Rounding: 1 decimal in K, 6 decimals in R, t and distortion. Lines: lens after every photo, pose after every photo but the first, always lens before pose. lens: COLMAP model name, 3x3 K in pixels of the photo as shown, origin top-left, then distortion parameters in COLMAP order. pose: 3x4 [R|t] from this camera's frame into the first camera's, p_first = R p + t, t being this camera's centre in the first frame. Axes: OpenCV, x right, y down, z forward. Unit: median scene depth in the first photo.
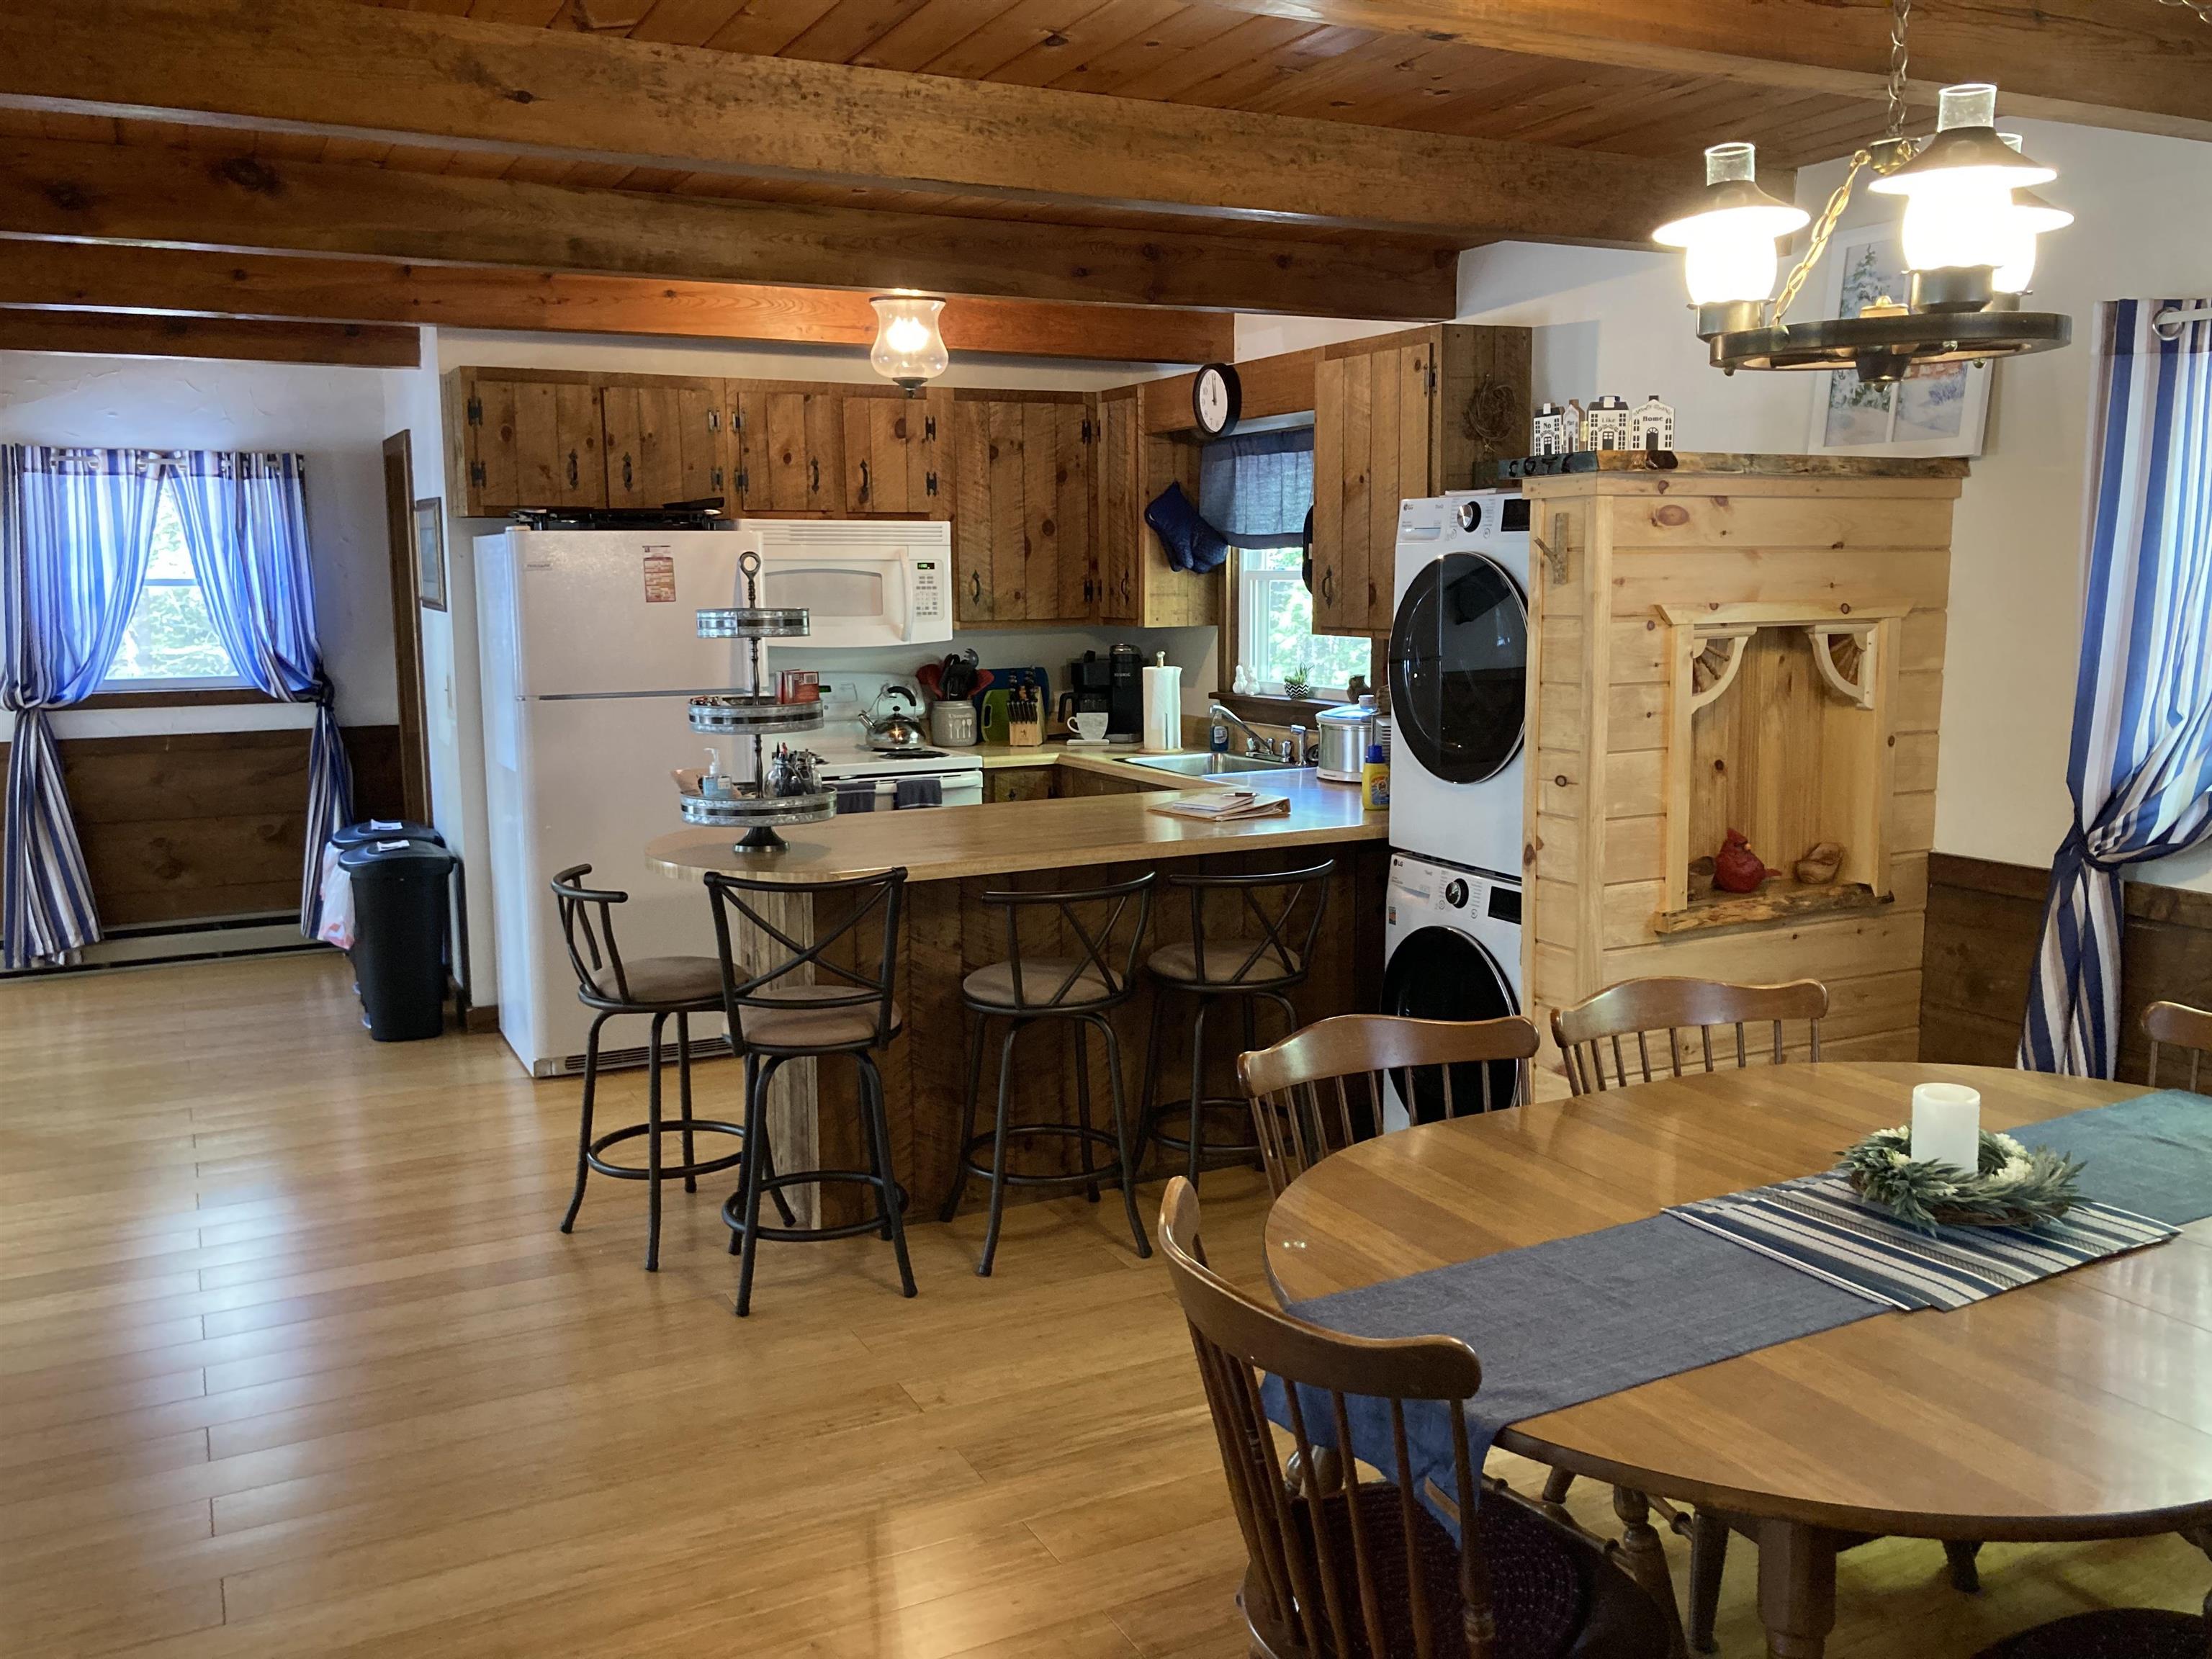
lens RADIAL K [[1828.4, 0, 1102.8], [0, 1828.4, 834.9], [0, 0, 1]] dist [0.052052, -0.096151]
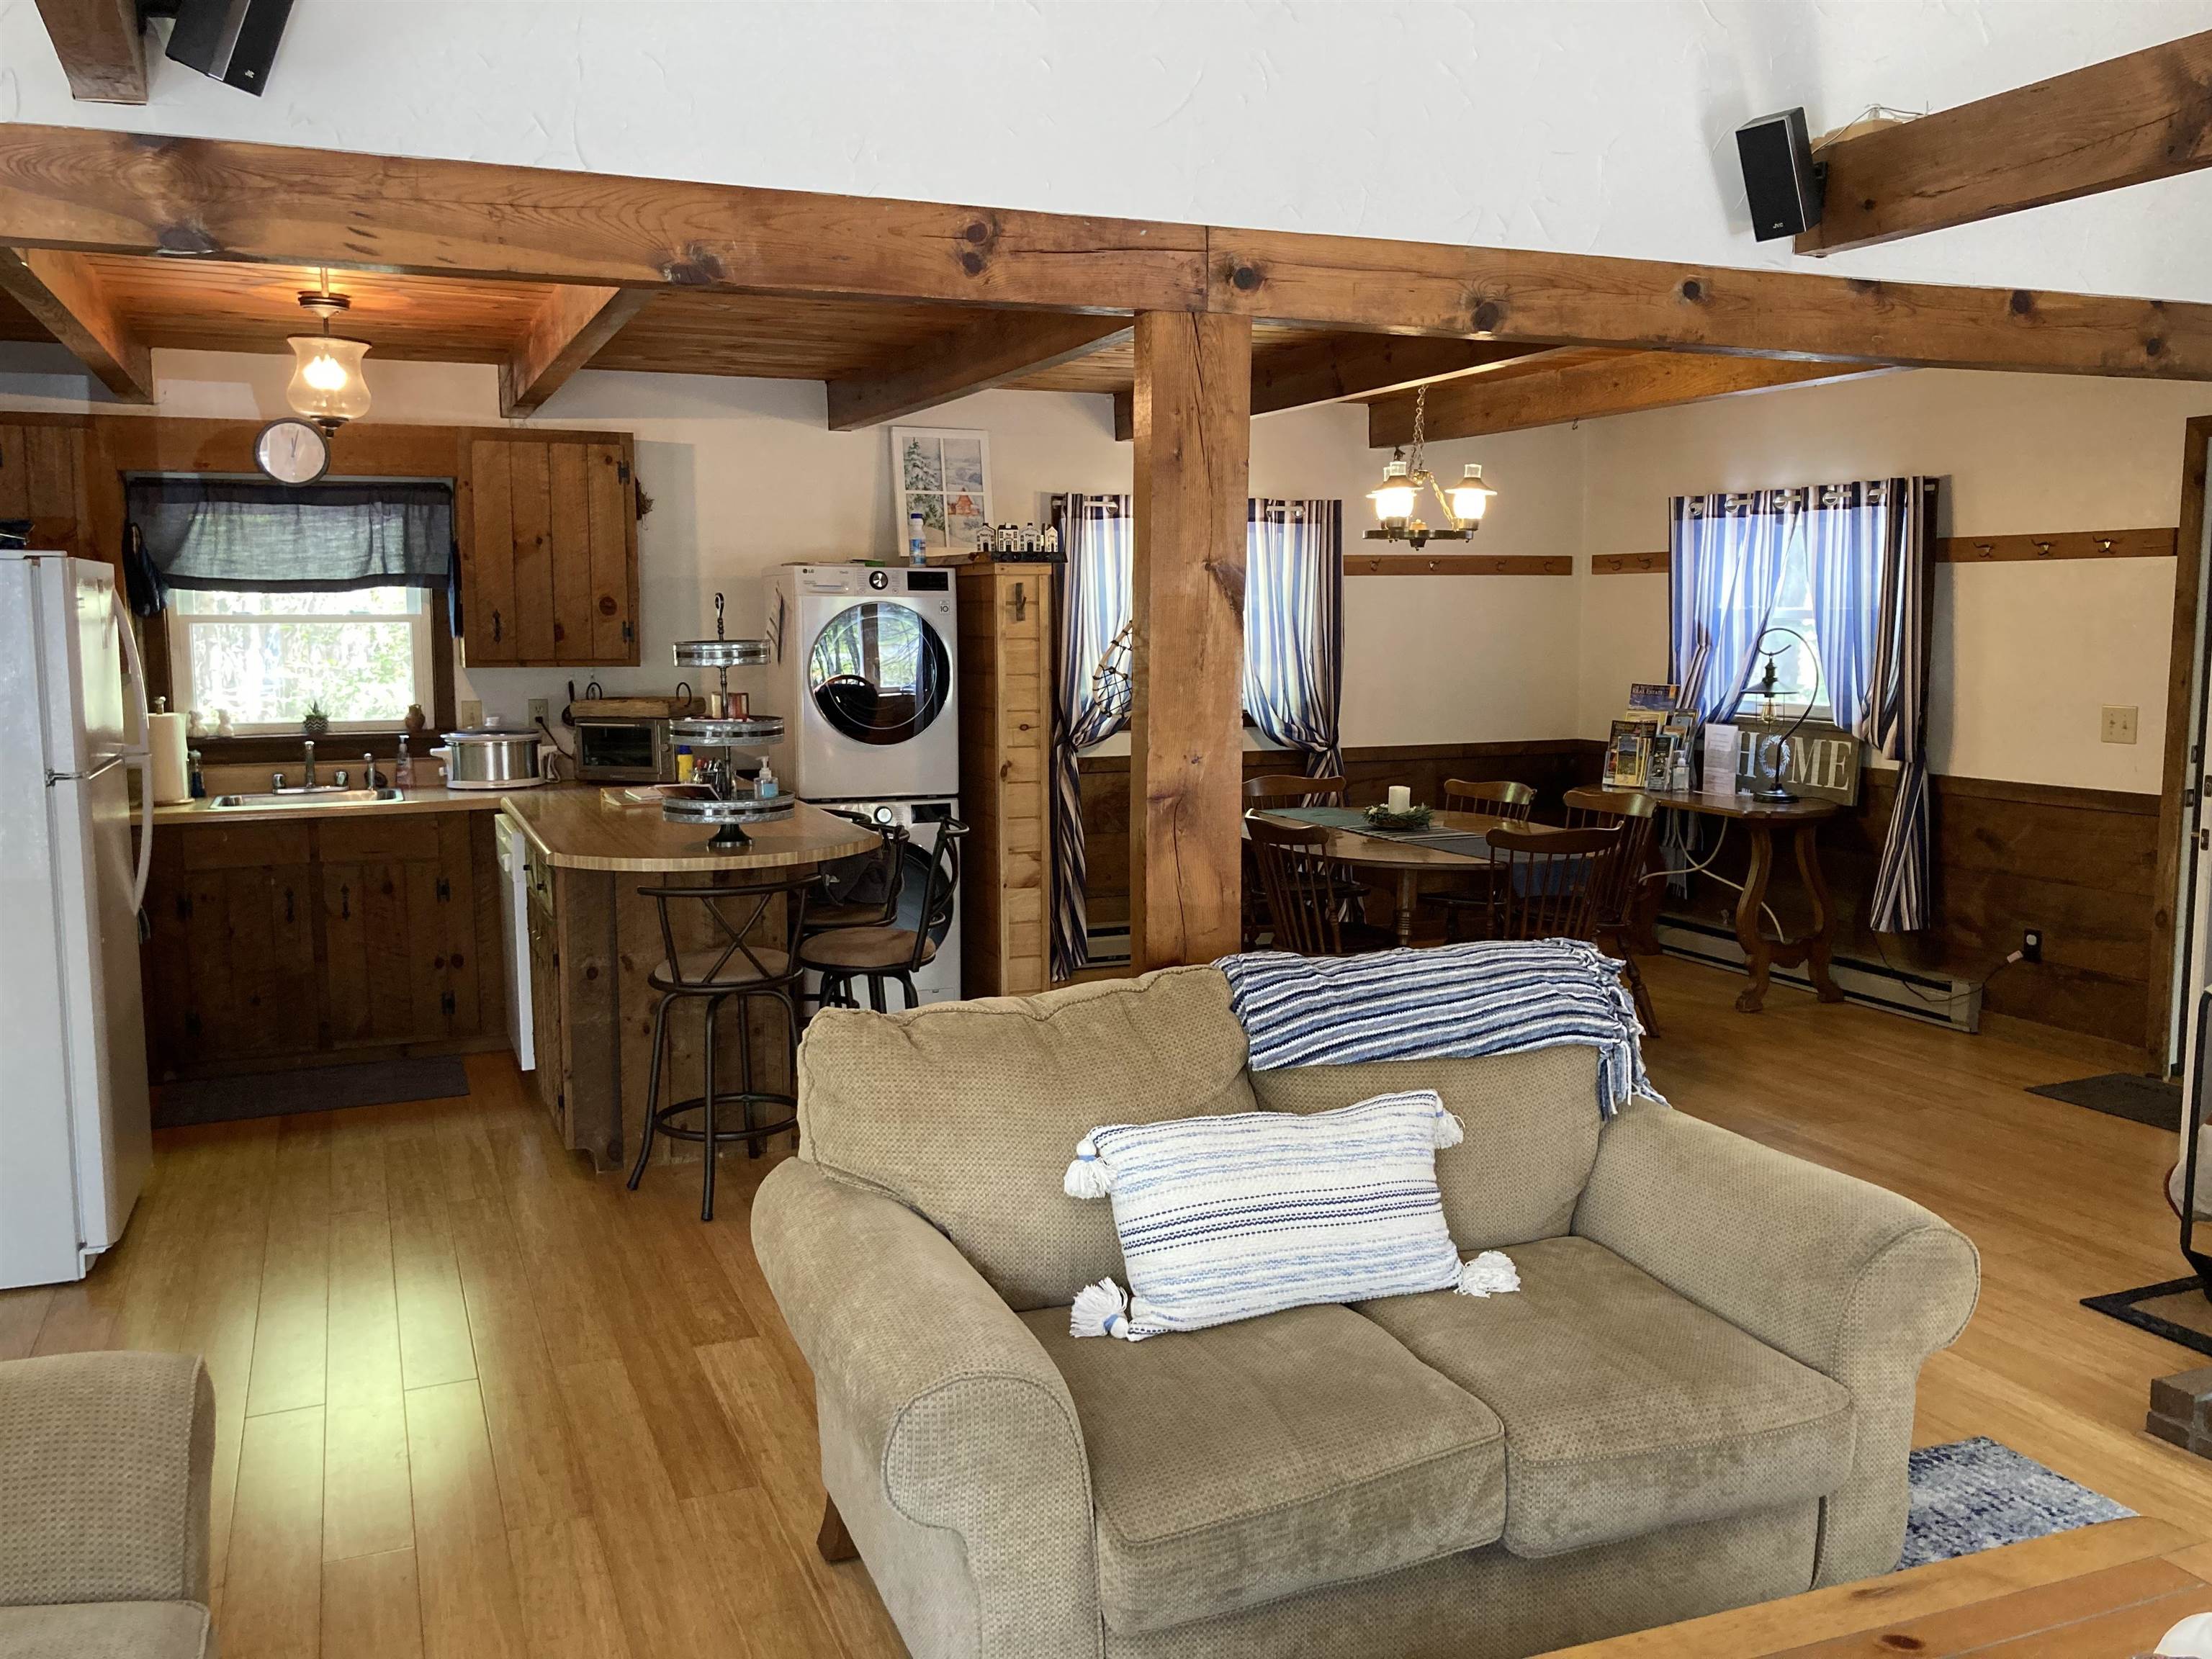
lens RADIAL K [[1828.4, 0, 1102.8], [0, 1828.4, 834.9], [0, 0, 1]] dist [0.052052, -0.096151]
pose [[0.081928, -0.112945, 0.990218, -1.376904], [0.146867, 0.984079, 0.100094, -0.083568], [-0.985758, 0.137230, 0.097212, 0.666236]]
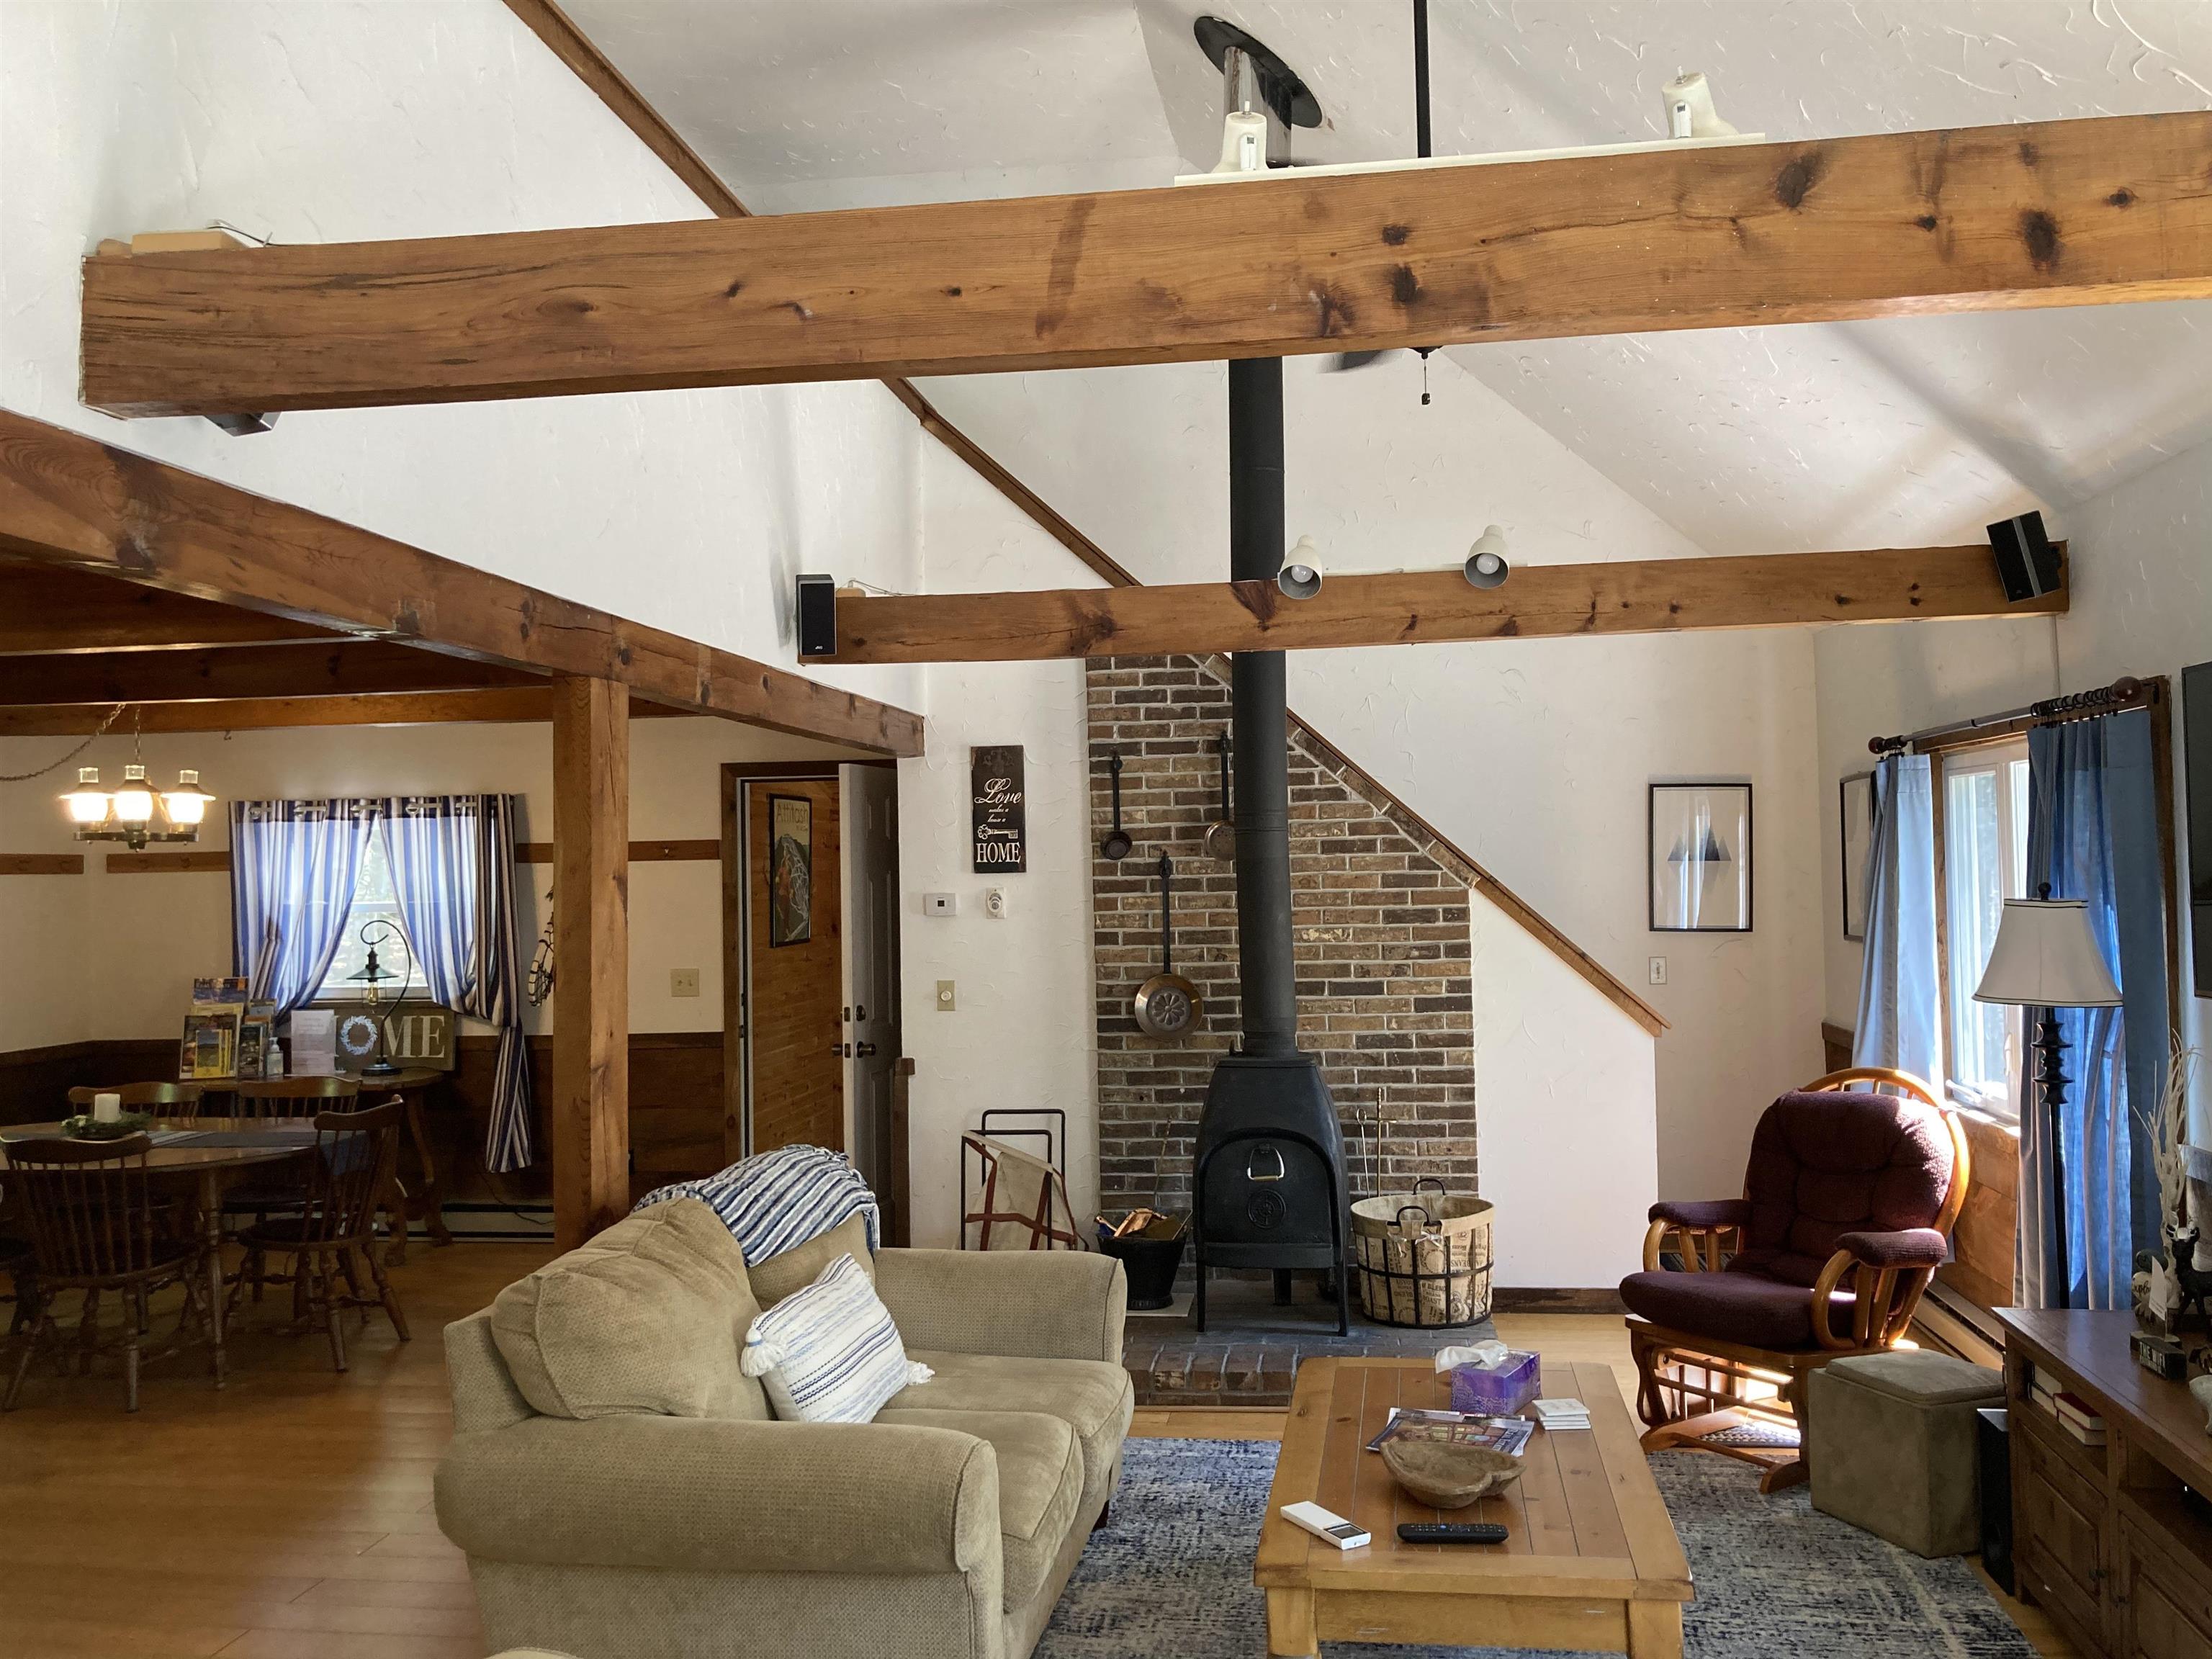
lens RADIAL K [[1831.3, 0, 1118.6], [0, 1831.3, 827.4], [0, 0, 1]] dist [0.128380, -0.288693]
pose [[-0.823448, 0.038030, 0.566116, -1.362888], [0.108243, 0.989956, 0.090945, -0.200422], [-0.556971, 0.136166, -0.819294, 1.344588]]
